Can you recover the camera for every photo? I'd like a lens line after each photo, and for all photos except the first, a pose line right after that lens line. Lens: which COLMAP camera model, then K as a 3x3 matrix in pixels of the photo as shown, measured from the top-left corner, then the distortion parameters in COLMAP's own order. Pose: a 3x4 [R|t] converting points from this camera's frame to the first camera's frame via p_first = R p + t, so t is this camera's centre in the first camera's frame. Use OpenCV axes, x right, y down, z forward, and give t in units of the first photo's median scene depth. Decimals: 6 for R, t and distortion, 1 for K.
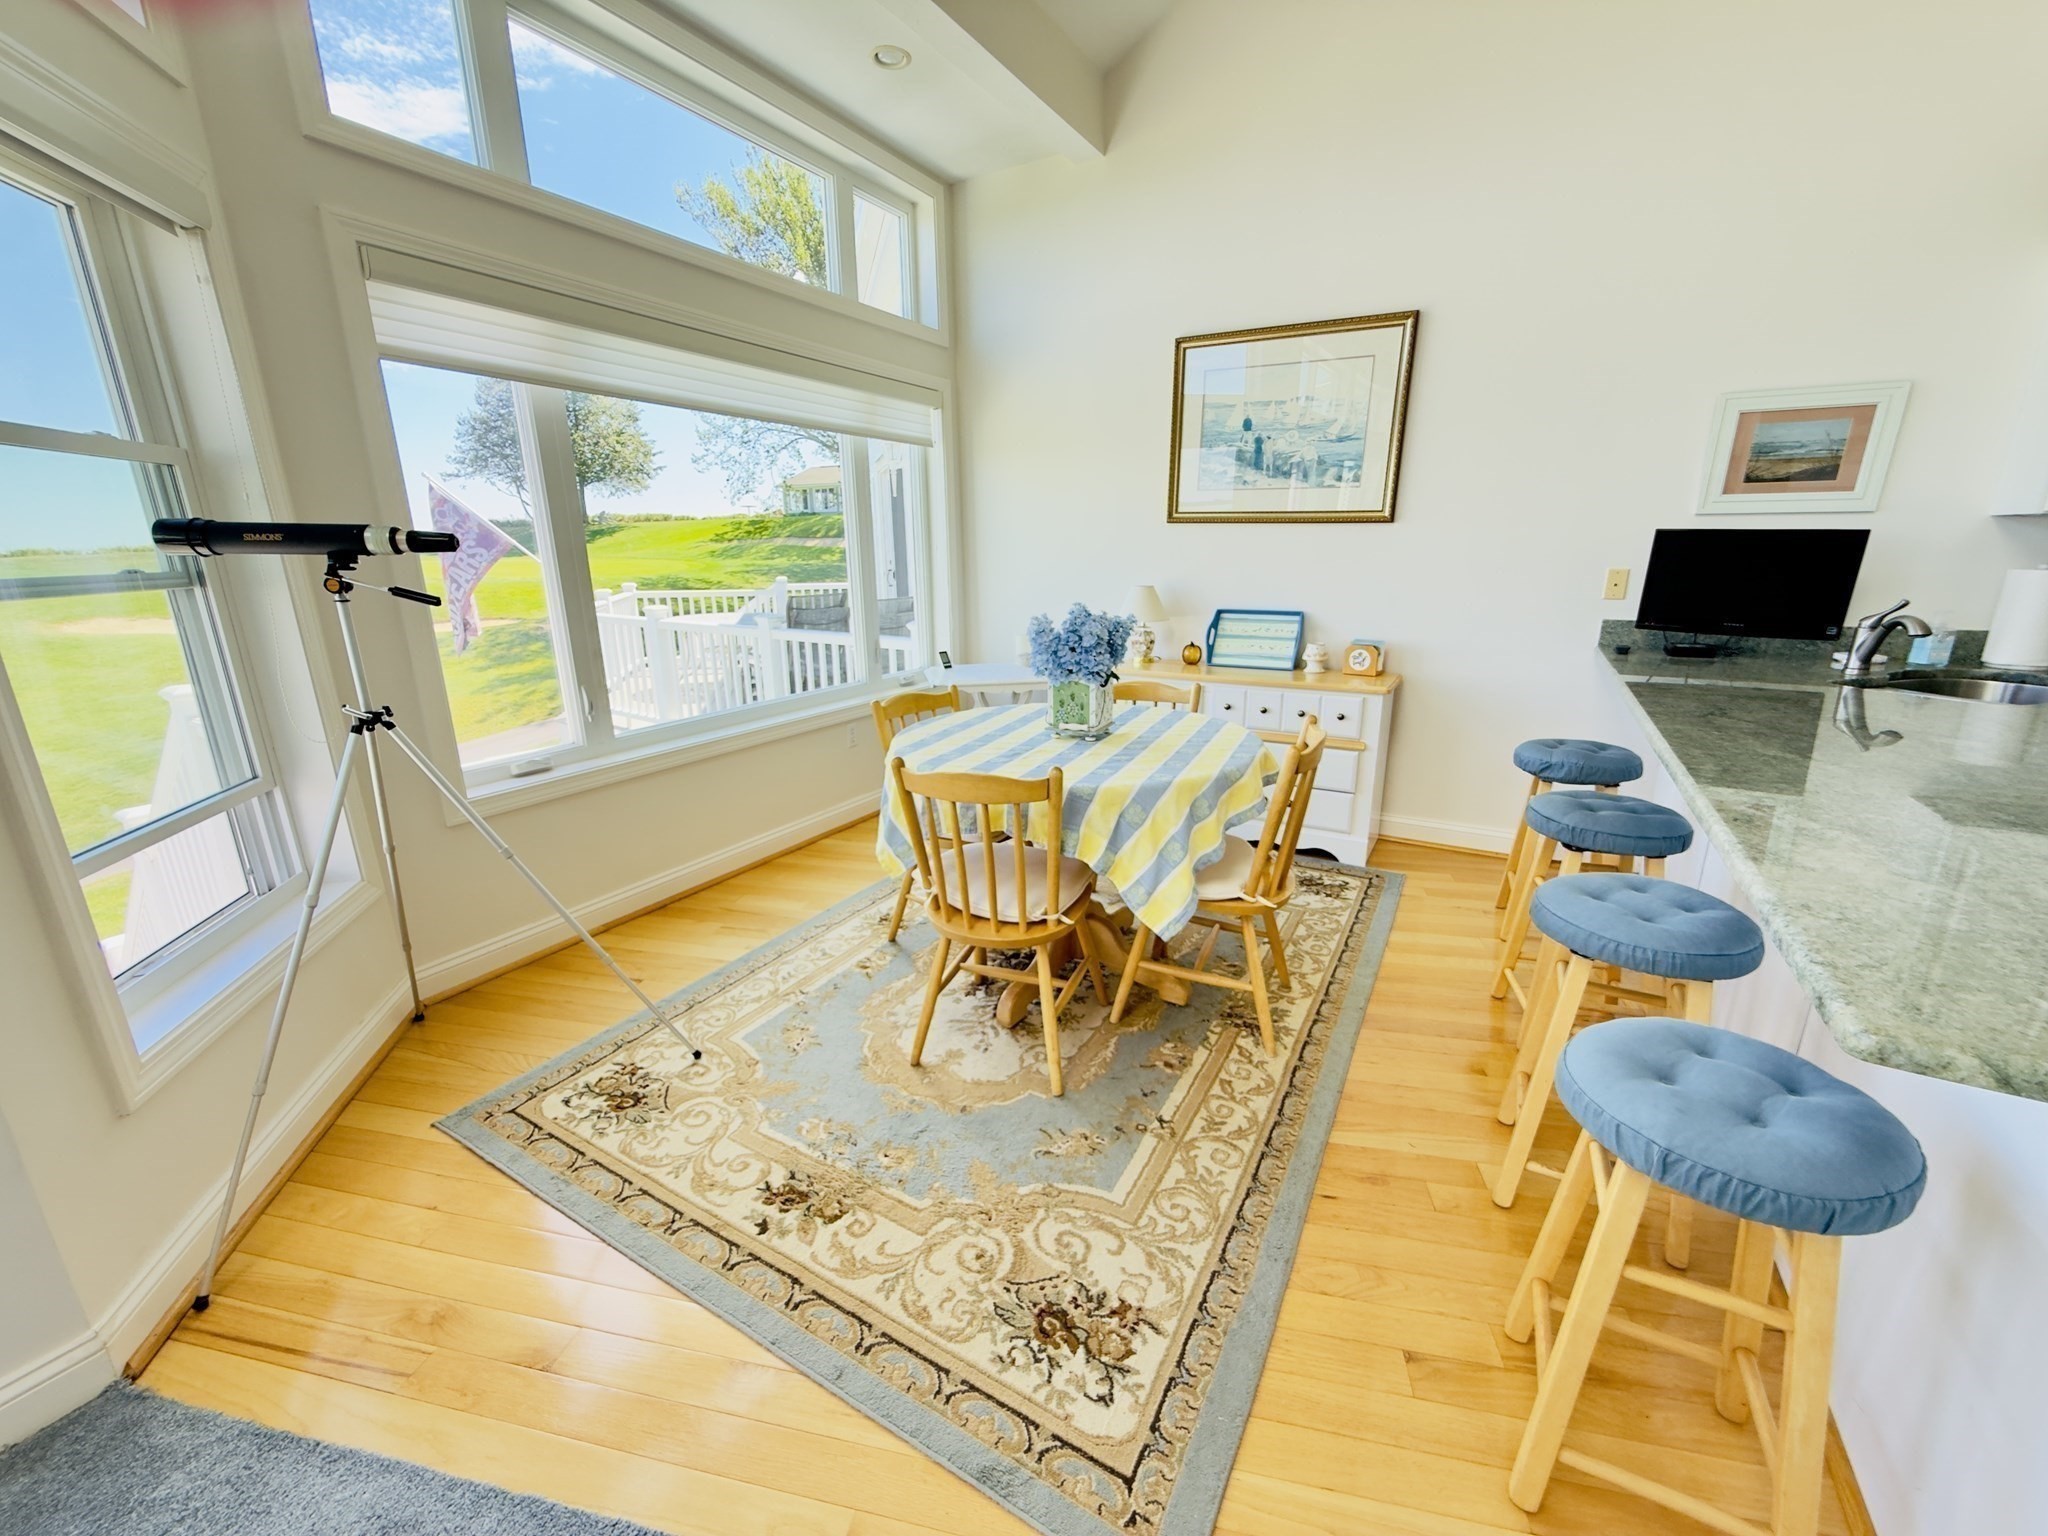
lens RADIAL K [[820.6, 0, 1019.7], [0, 820.6, 775.8], [0, 0, 1]] dist [-0.002706, 0.001731]
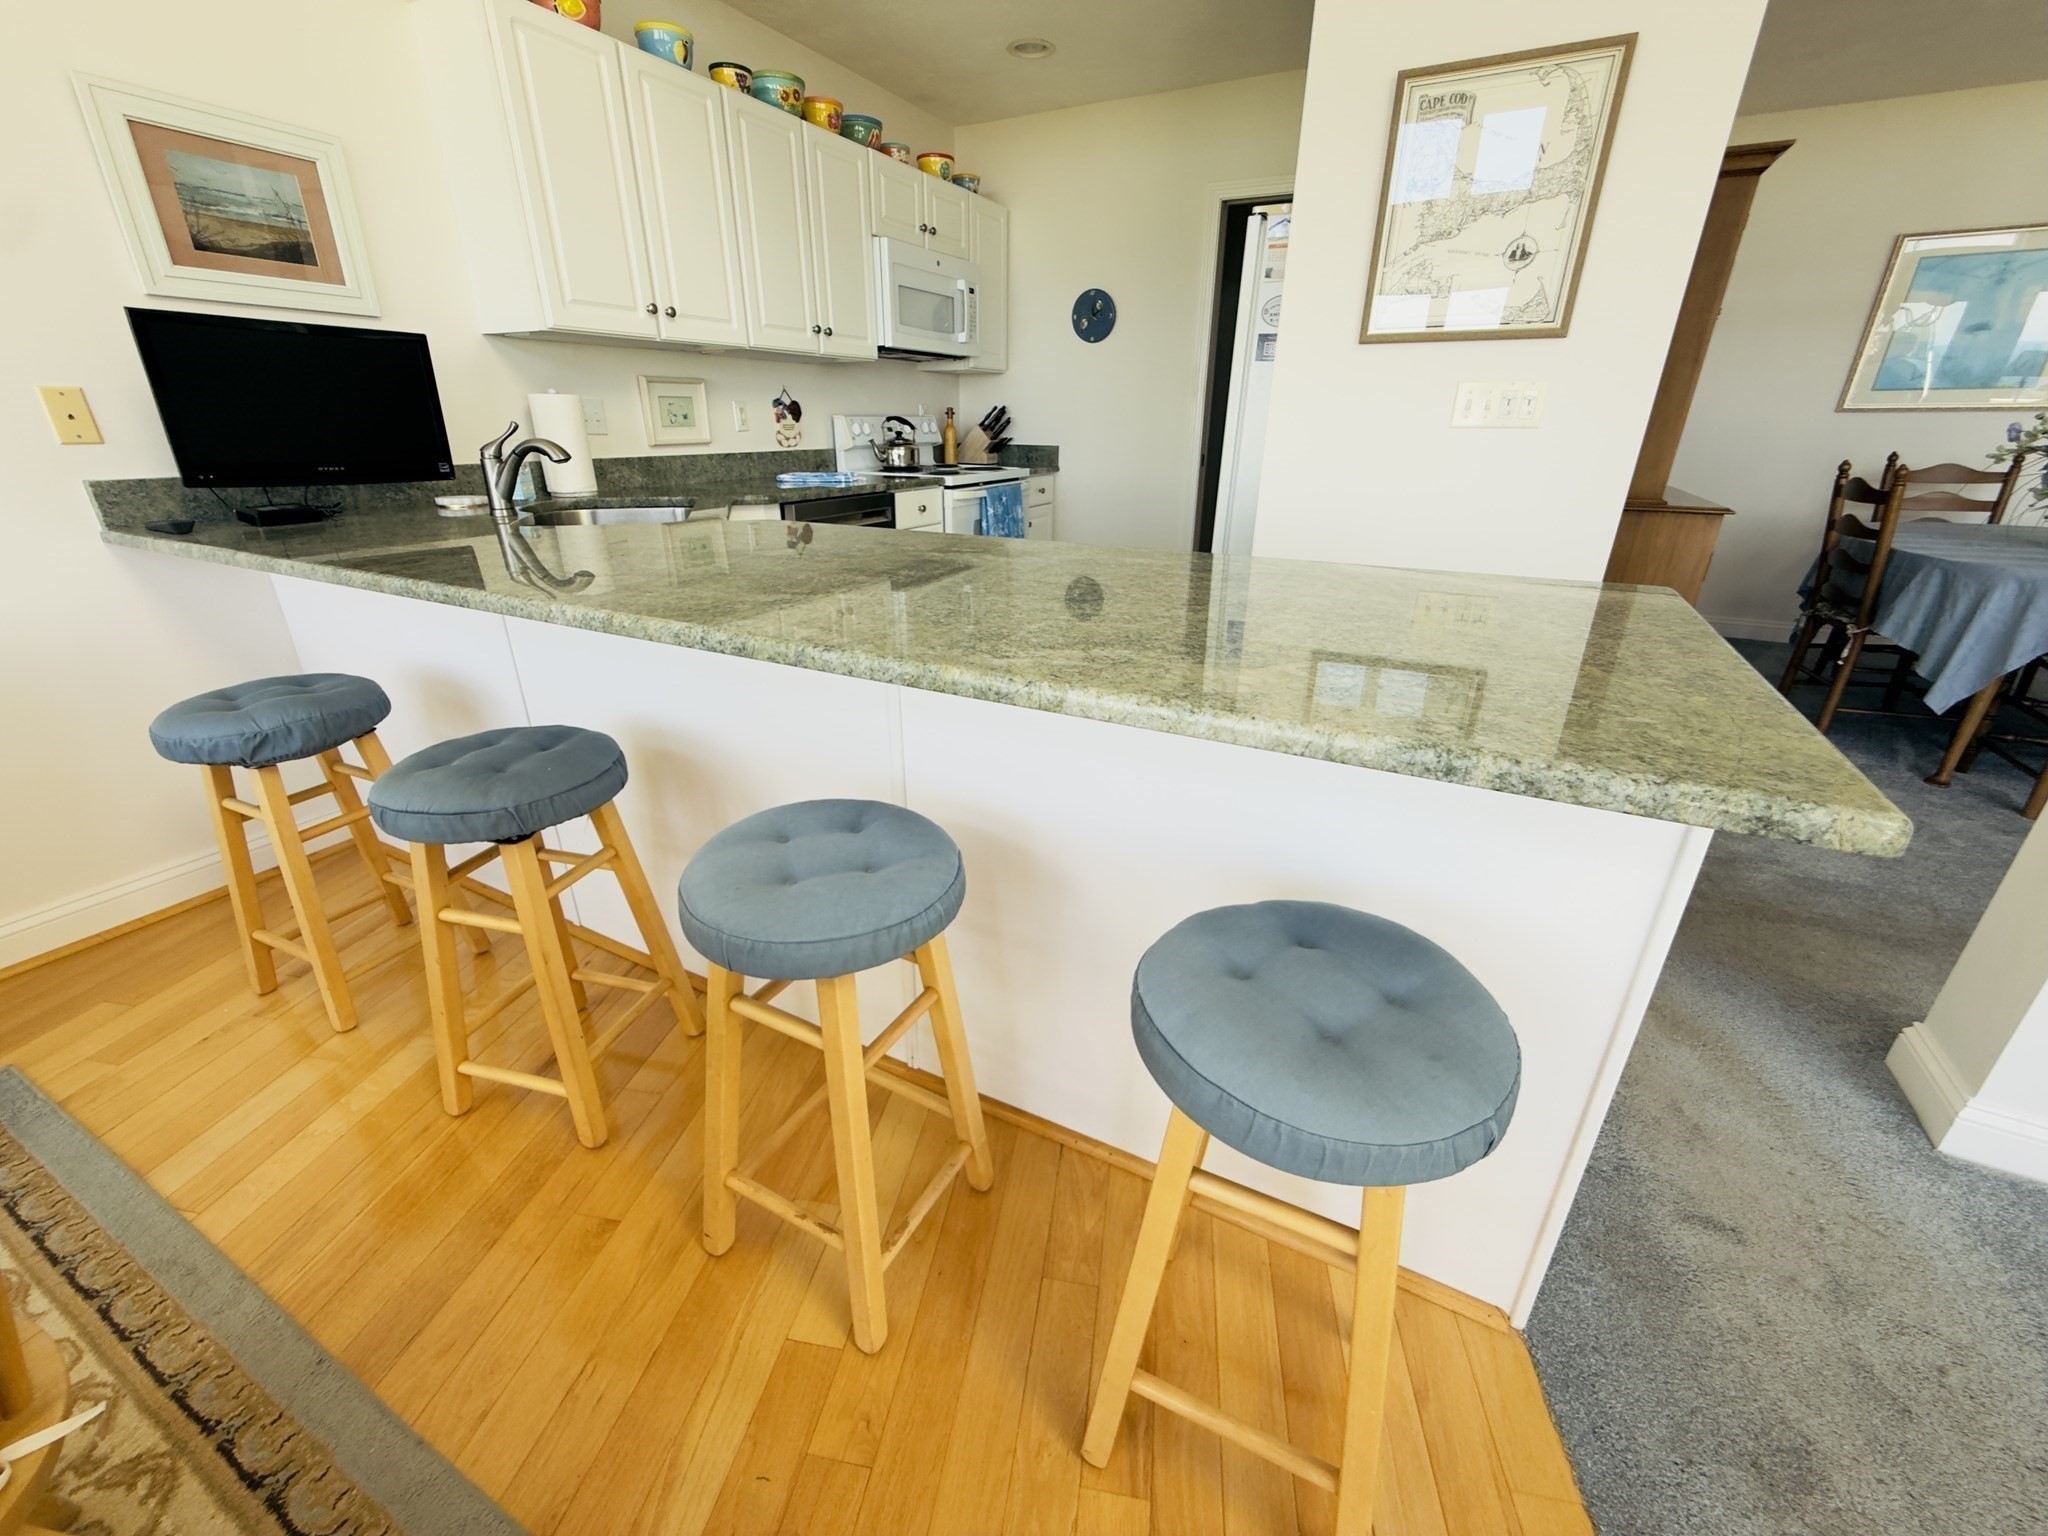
lens RADIAL K [[820.6, 0, 1023.7], [0, 820.6, 767.7], [0, 0, 1]] dist [-0.002706, 0.001731]
pose [[-0.037926, -0.390107, 0.919988, 0.099011], [0.263772, 0.884090, 0.385759, -0.074117], [-0.963839, 0.257297, 0.069369, 0.453417]]
